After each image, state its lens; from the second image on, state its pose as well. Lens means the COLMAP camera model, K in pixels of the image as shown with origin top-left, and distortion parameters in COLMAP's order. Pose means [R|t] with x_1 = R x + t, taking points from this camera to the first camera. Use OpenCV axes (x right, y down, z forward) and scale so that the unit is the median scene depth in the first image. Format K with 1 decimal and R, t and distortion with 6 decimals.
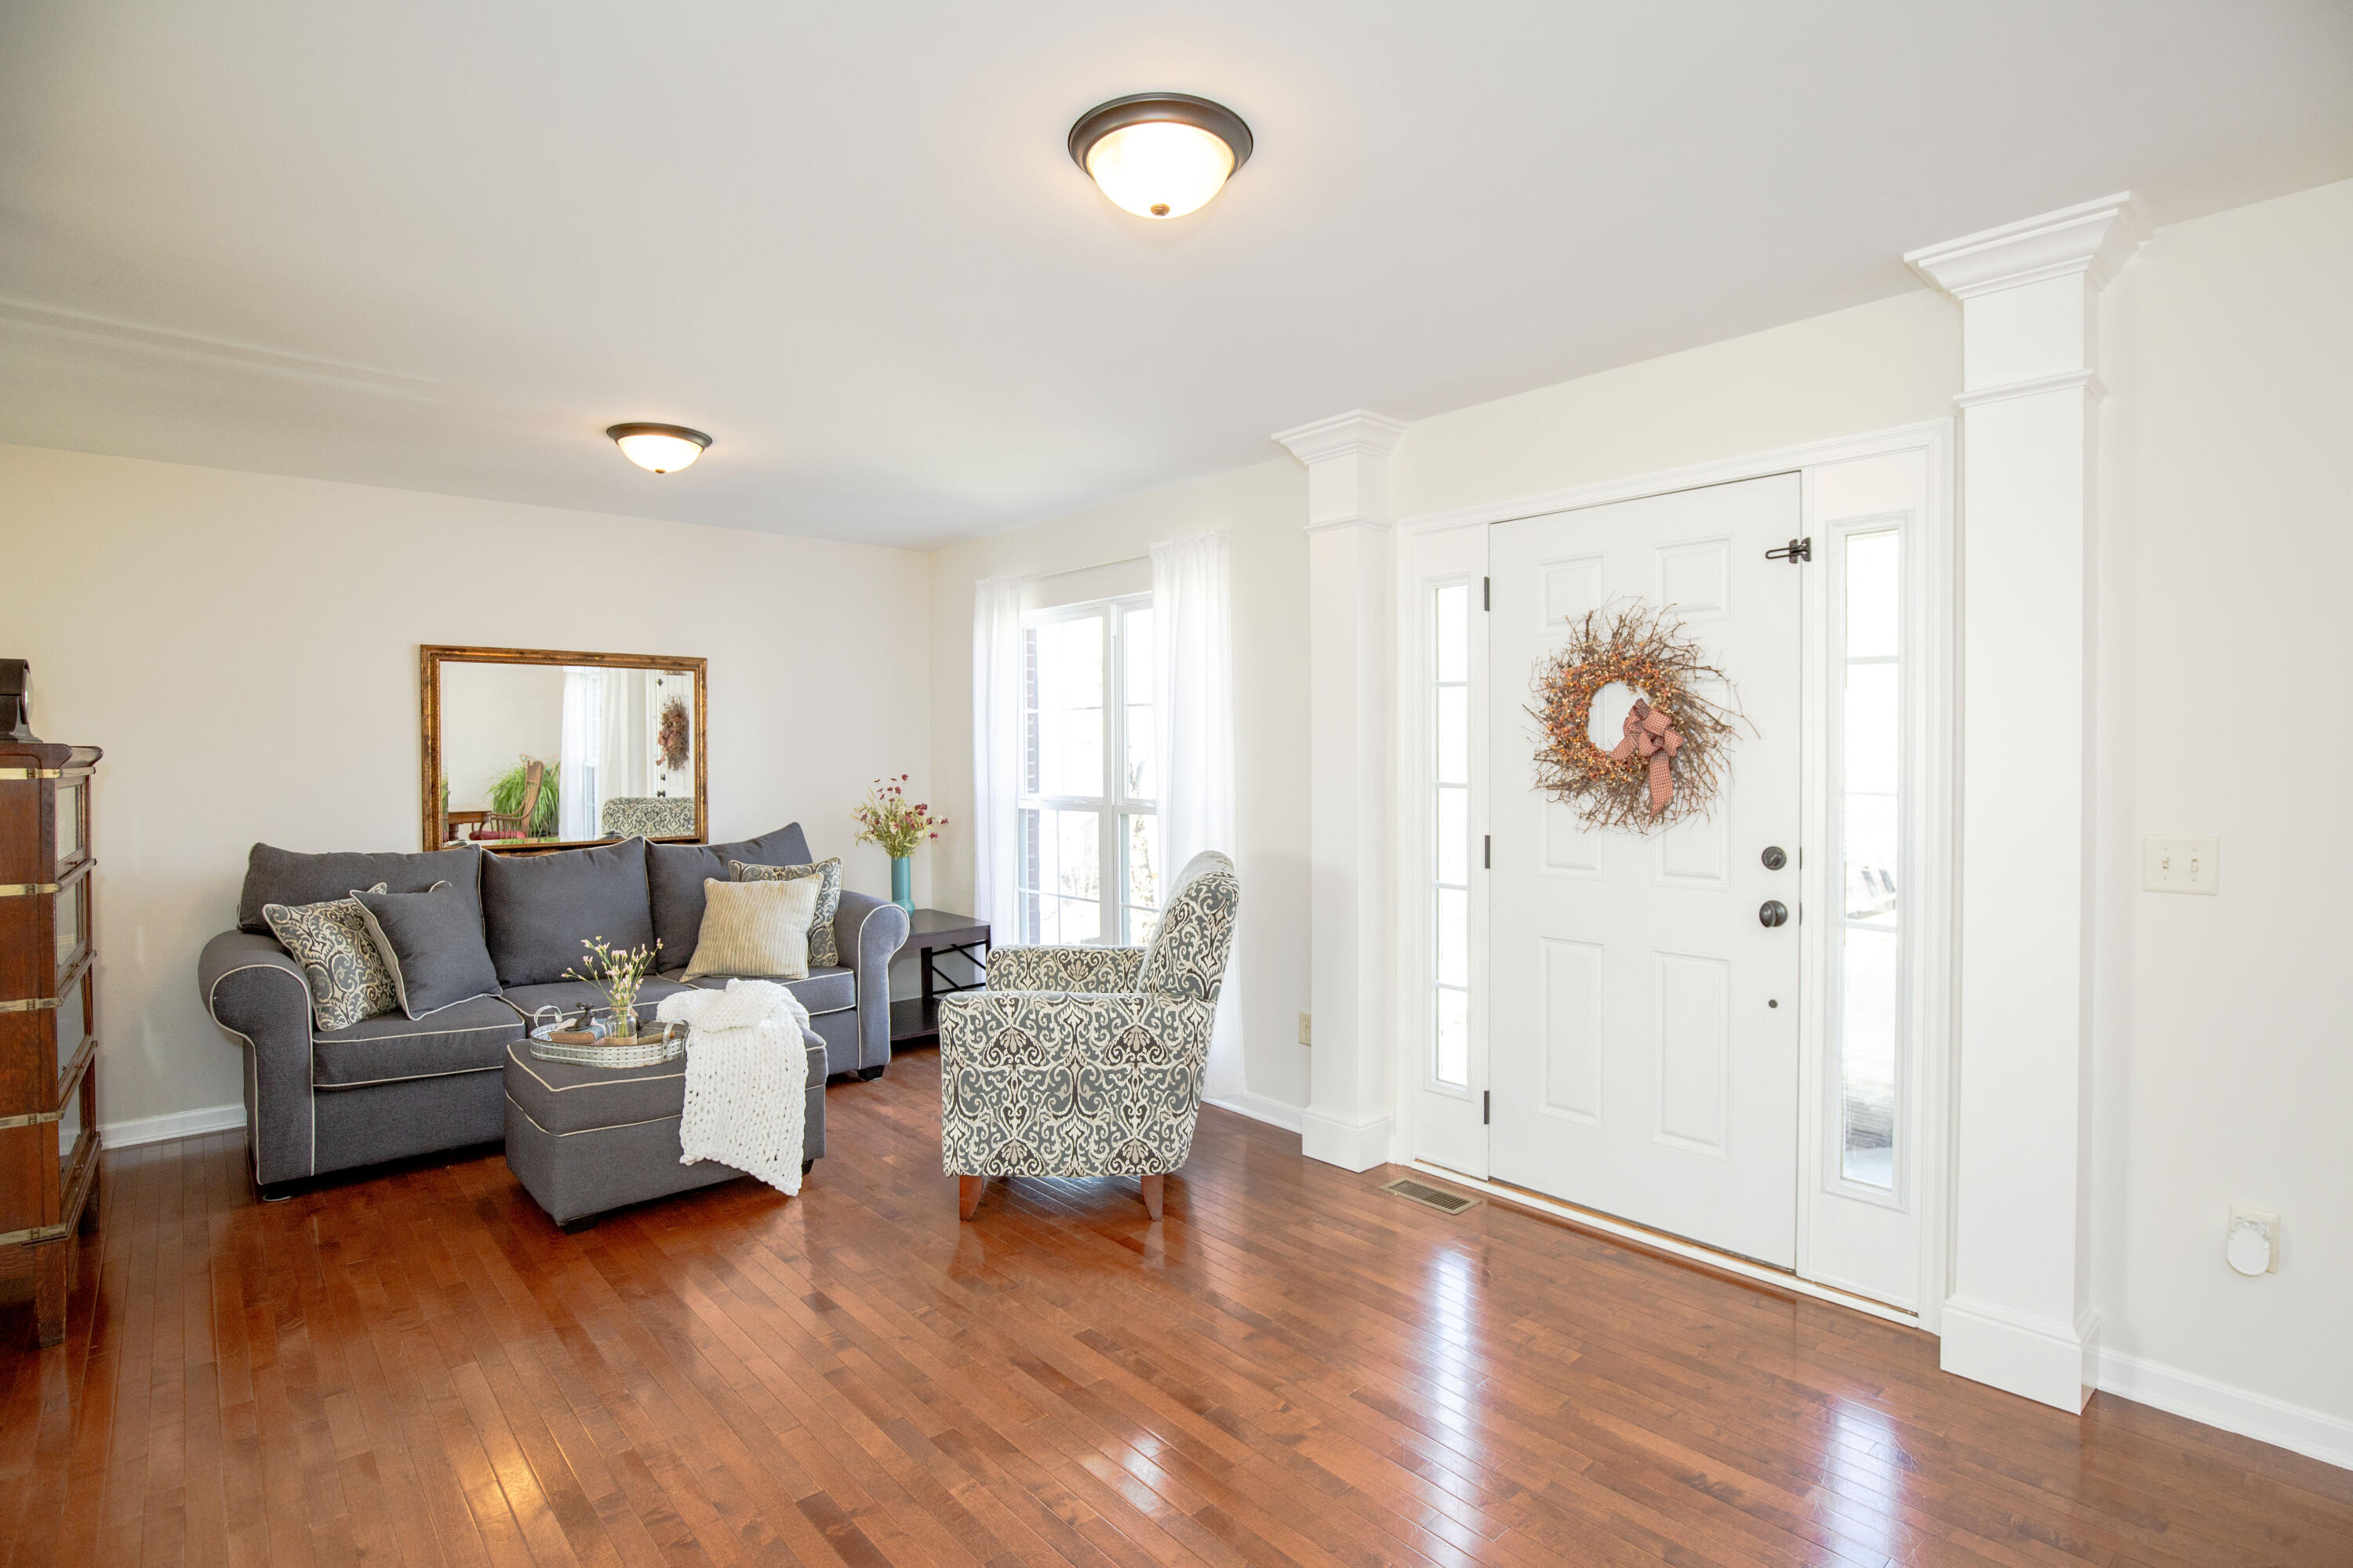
lens RADIAL K [[1142.6, 0, 1184.1], [0, 1142.6, 791.2], [0, 0, 1]] dist [-0.027279, 0.001729]
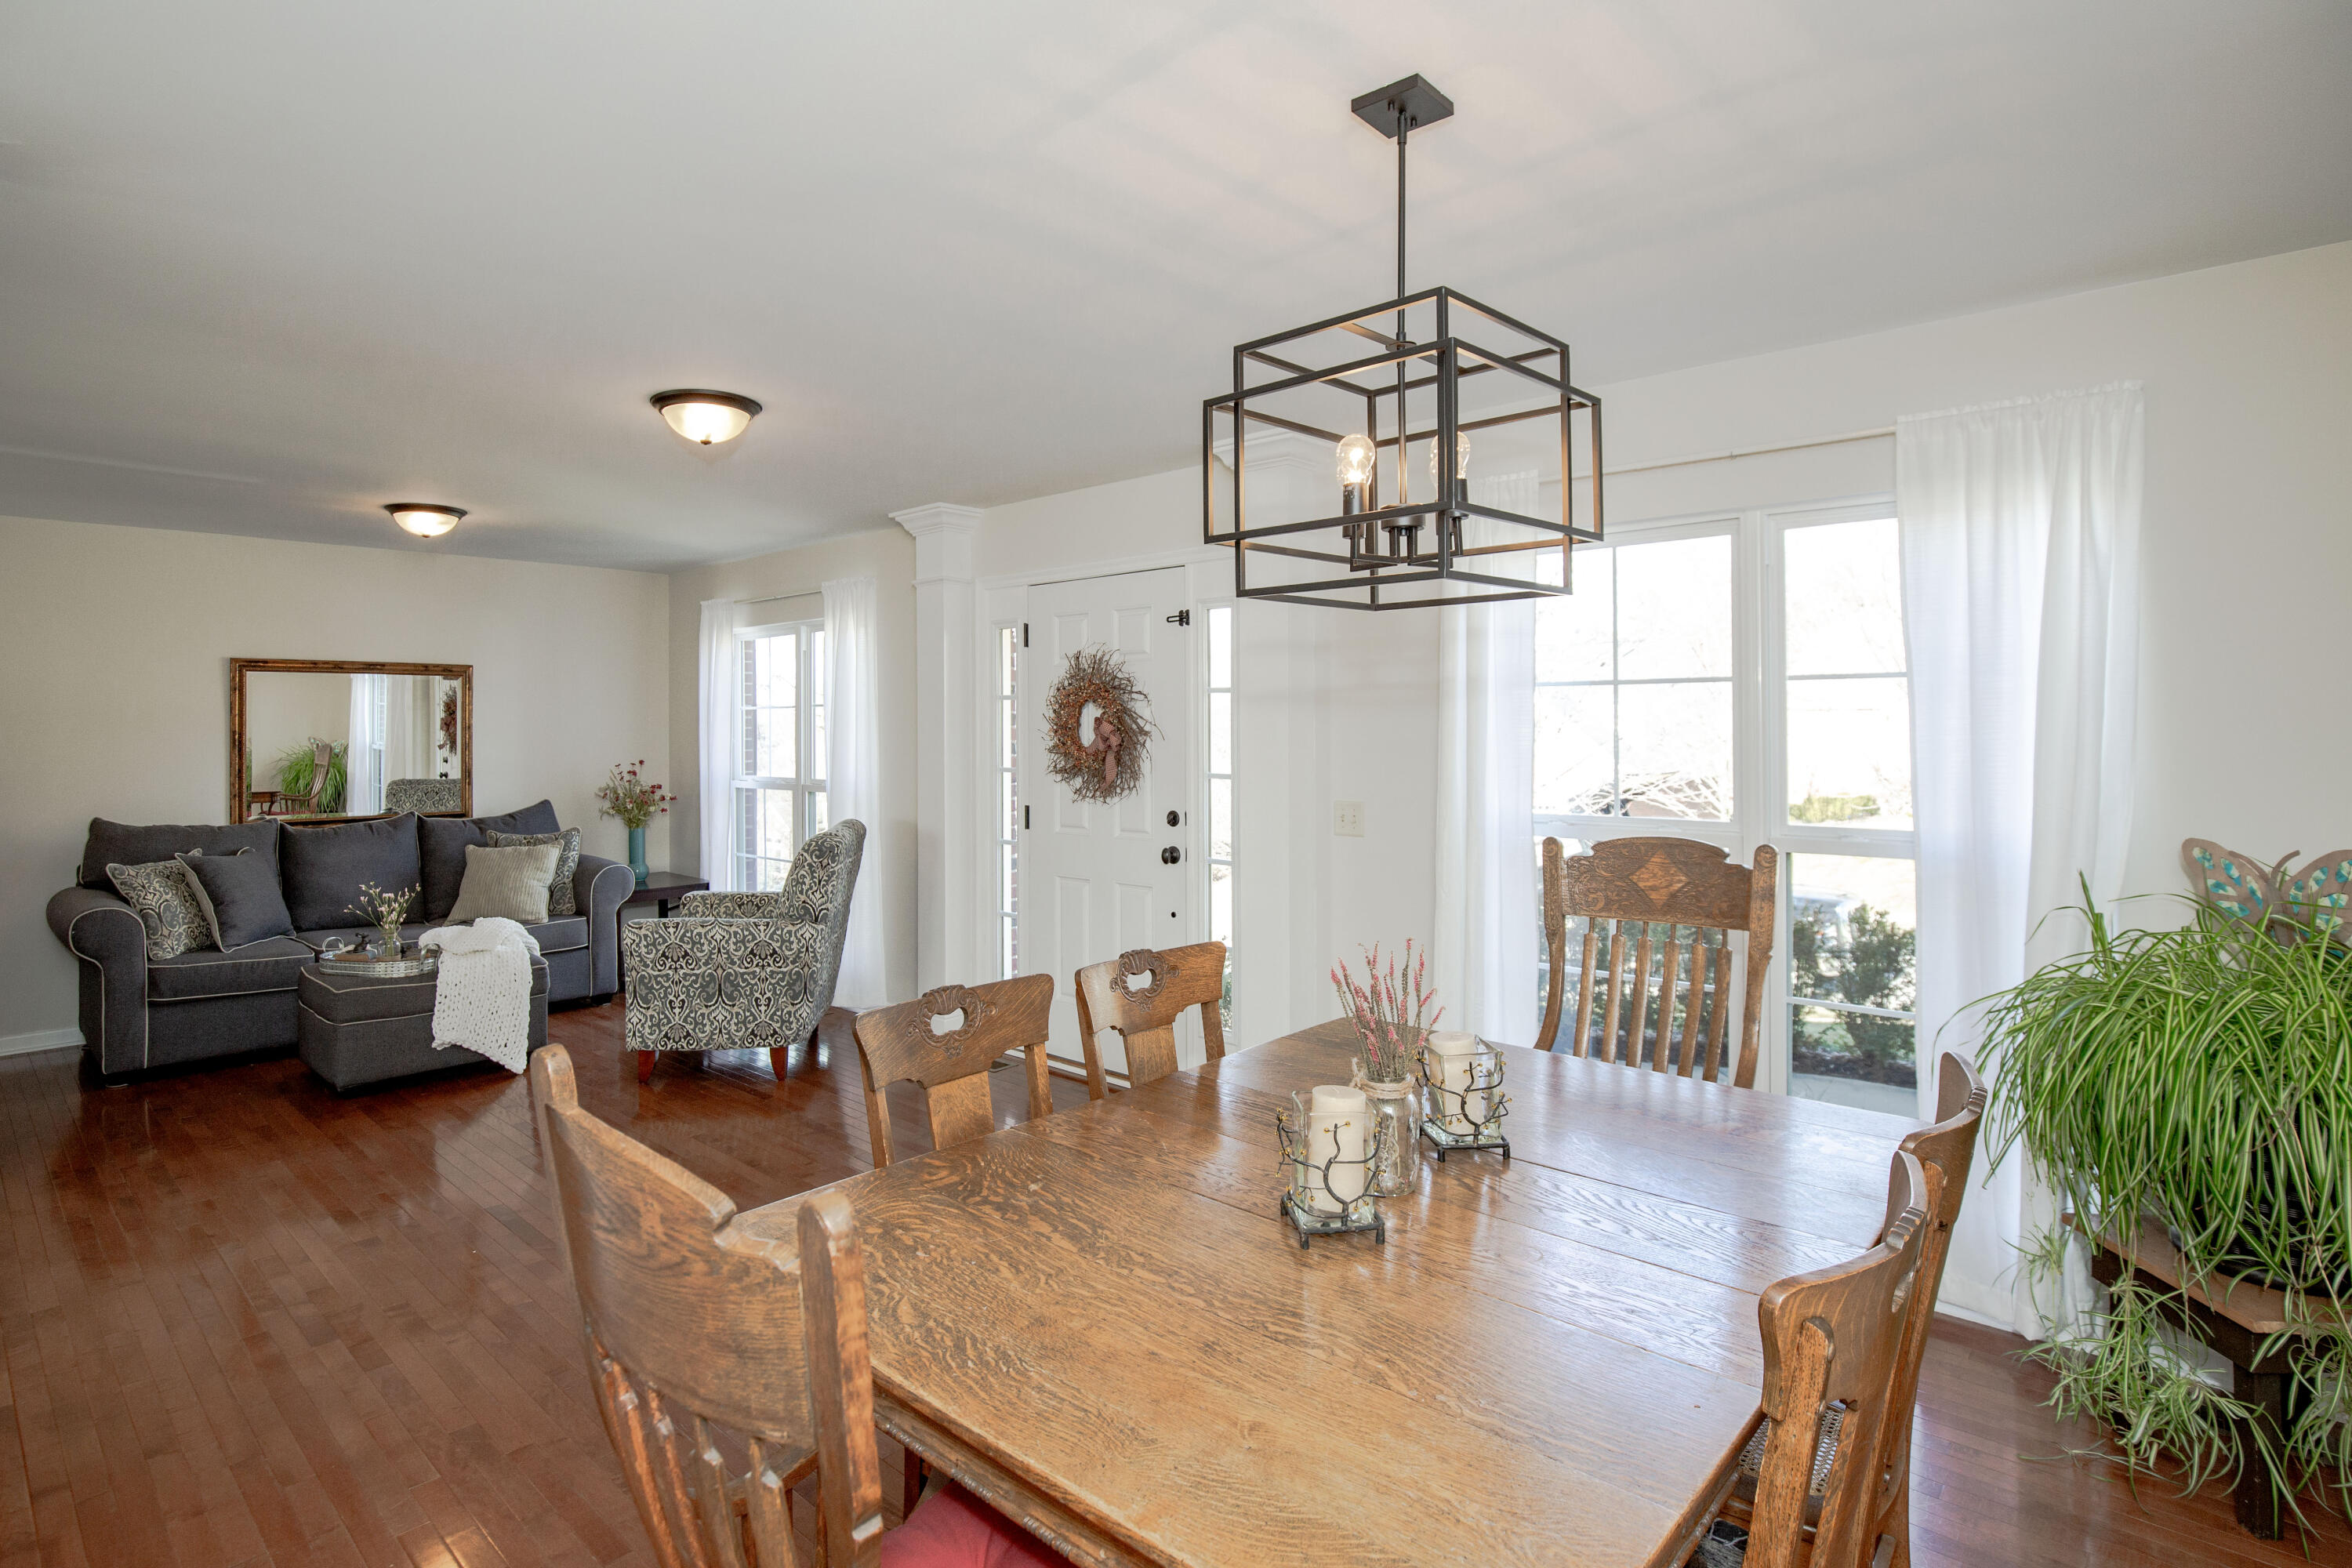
lens RADIAL K [[1142.0, 0, 1093.2], [0, 1142.0, 739.9], [0, 0, 1]] dist [-0.027279, 0.001729]
pose [[0.996867, -0.001326, 0.079084, 0.212138], [0.003326, 0.999678, -0.025160, -0.006156], [-0.079025, 0.025344, 0.996550, -0.376381]]
